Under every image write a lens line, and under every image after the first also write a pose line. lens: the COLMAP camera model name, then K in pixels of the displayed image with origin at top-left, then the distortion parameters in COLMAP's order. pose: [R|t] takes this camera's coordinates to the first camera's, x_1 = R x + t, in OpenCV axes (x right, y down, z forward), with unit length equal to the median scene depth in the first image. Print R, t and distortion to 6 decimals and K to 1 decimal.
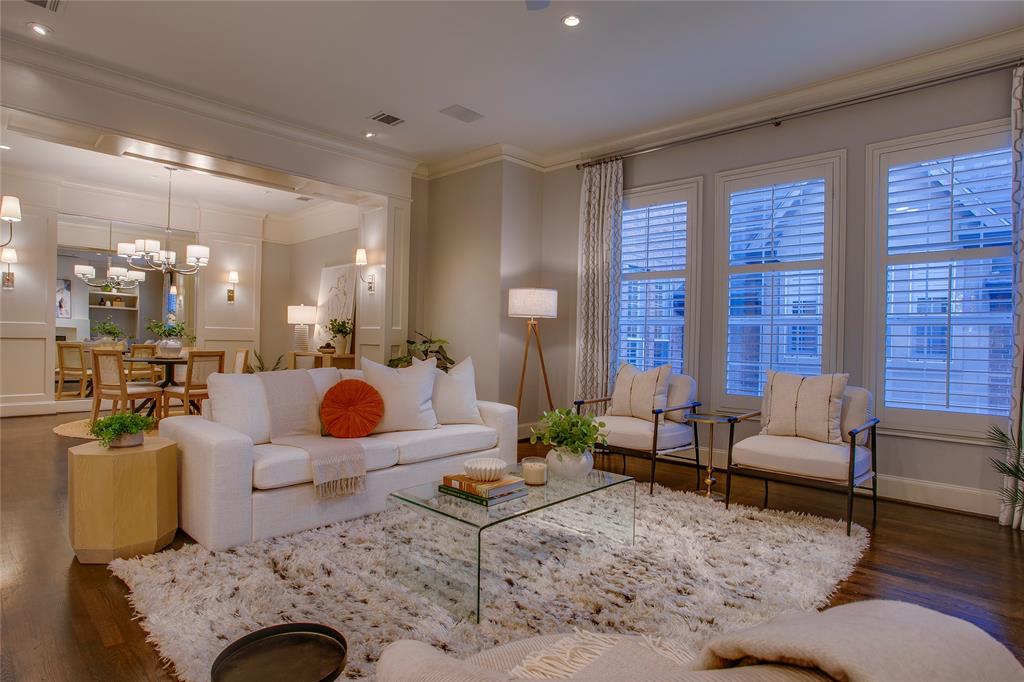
lens RADIAL K [[548.1, 0, 512.0], [0, 548.1, 341.0], [0, 0, 1]] dist [-0.058499, 0.026630]
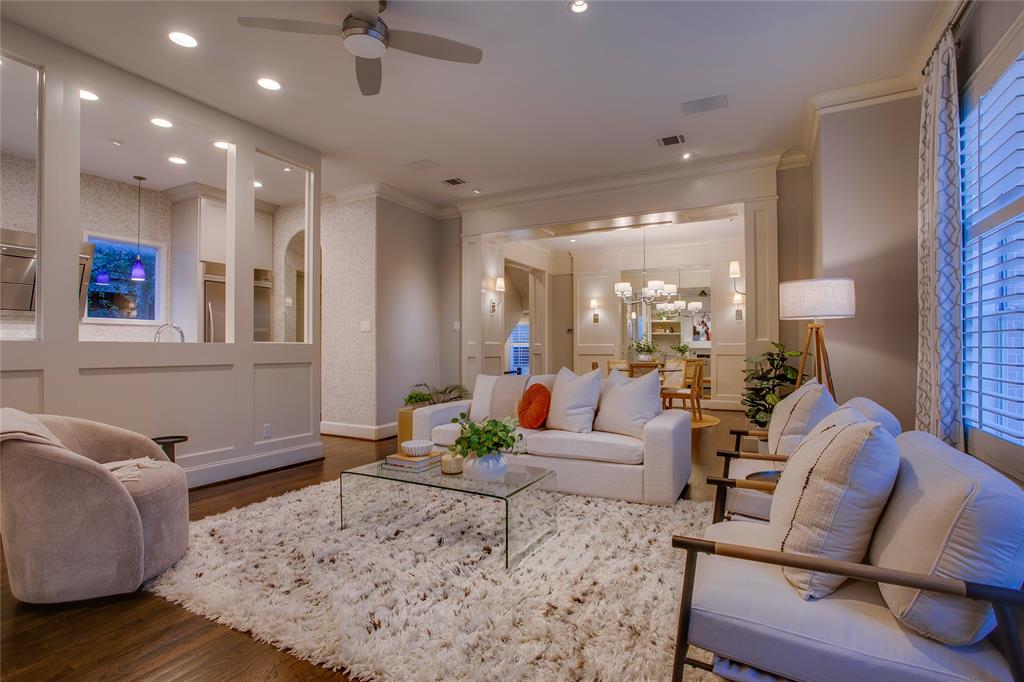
lens RADIAL K [[495.8, 0, 511.0], [0, 495.8, 344.2], [0, 0, 1]] dist [-0.068698, 0.030897]
pose [[0.266995, -0.026438, -0.963335, 0.546936], [0.001941, 0.999636, -0.026897, 0.007352], [0.963696, 0.005312, 0.266949, 0.427440]]
